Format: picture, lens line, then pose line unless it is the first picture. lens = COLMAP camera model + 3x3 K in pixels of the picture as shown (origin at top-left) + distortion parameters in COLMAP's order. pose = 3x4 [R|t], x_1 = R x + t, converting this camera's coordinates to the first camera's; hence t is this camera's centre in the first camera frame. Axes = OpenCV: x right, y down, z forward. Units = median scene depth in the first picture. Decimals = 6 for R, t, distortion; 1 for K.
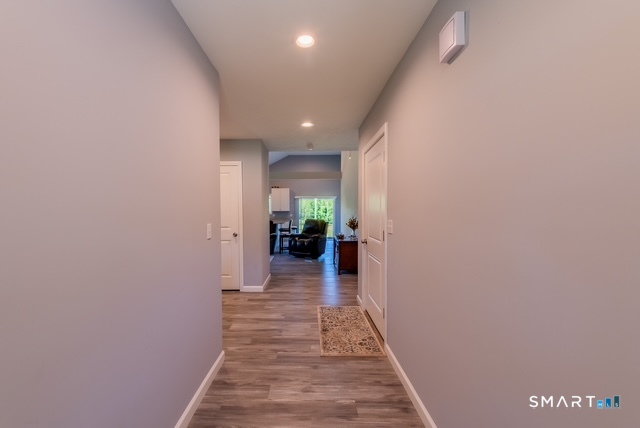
lens RADIAL K [[257.9, 0, 319.7], [0, 257.9, 207.2], [0, 0, 1]] dist [0.000261, -0.000012]
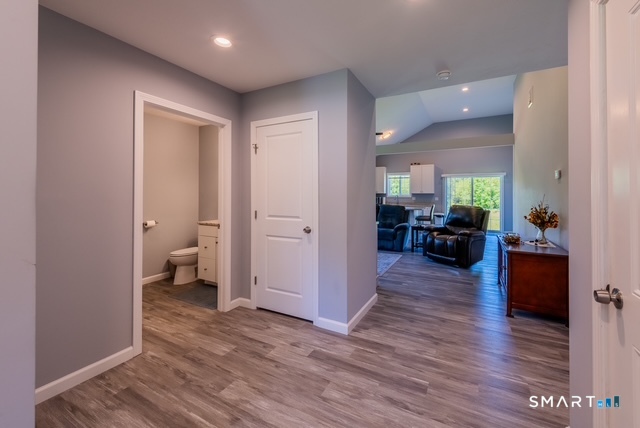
lens RADIAL K [[260.6, 0, 336.2], [0, 260.6, 191.2], [0, 0, 1]] dist [0.000336, -0.000046]
pose [[0.870340, -0.004192, -0.492434, 0.023755], [0.006456, 0.999975, 0.002897, 0.006925], [0.492410, -0.005700, 0.870345, 0.292818]]
